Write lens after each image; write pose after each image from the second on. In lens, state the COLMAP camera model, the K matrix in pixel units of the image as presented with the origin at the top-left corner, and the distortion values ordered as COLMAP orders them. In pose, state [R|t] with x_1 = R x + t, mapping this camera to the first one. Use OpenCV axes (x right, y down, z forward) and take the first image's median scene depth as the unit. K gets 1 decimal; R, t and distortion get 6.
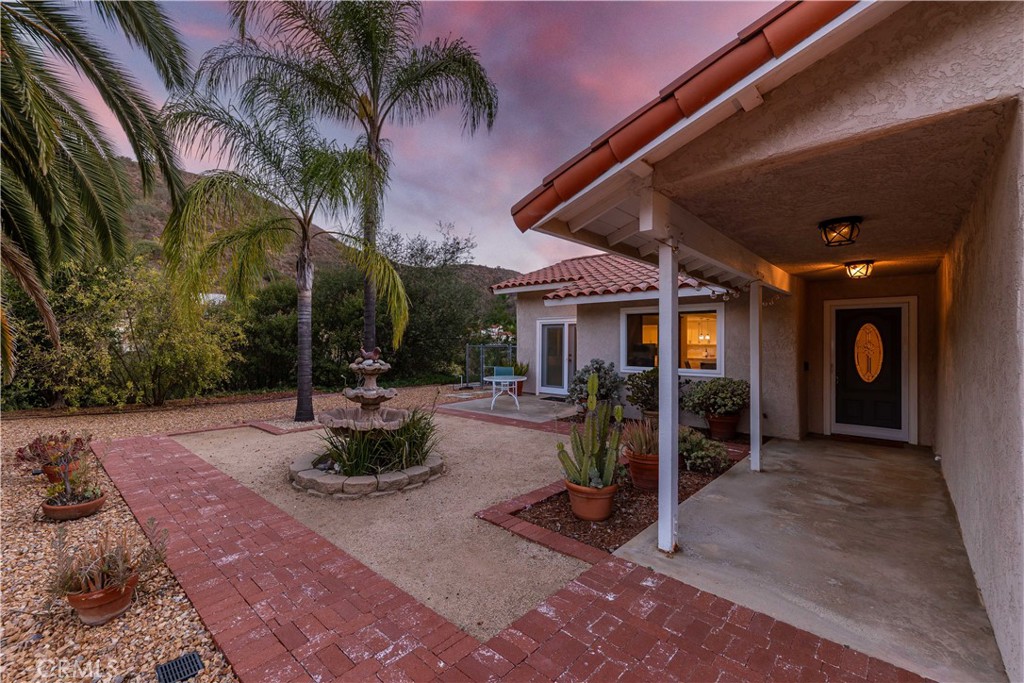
lens RADIAL K [[429.4, 0, 512.0], [0, 429.4, 341.5], [0, 0, 1]] dist [0.001533, 0.000155]
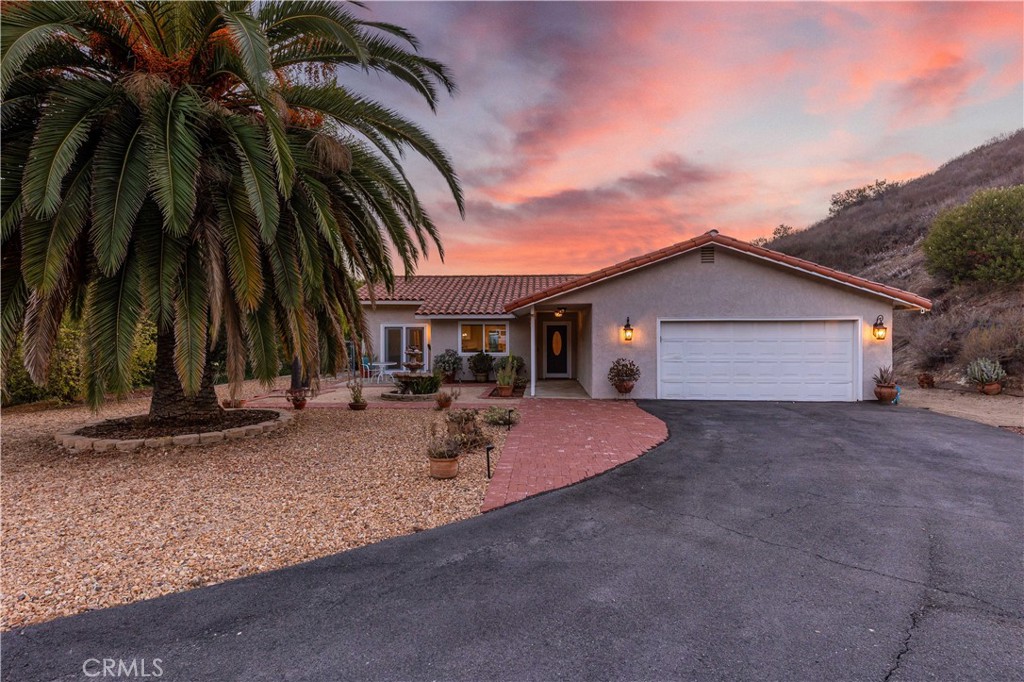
lens RADIAL K [[532.0, 0, 512.0], [0, 532.0, 341.0], [0, 0, 1]] dist [-0.000825, -0.000325]
pose [[0.782228, -0.008815, 0.622930, -0.974486], [0.000919, 0.999915, 0.012995, -0.021091], [-0.622992, -0.009592, 0.782170, -0.936227]]
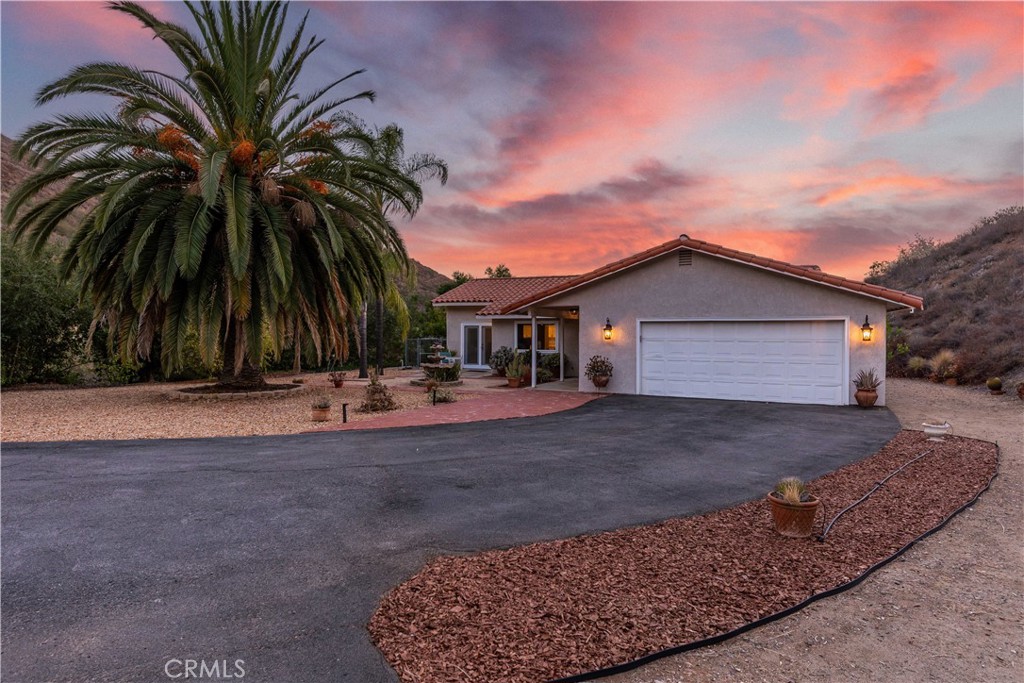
lens RADIAL K [[617.0, 0, 512.0], [0, 617.0, 341.5], [0, 0, 1]] dist [0.000214, 0.000152]
pose [[0.956138, -0.000576, 0.292915, -0.597213], [-0.004284, 0.999864, 0.015950, -0.025572], [-0.292884, -0.016506, 0.956005, -1.739284]]
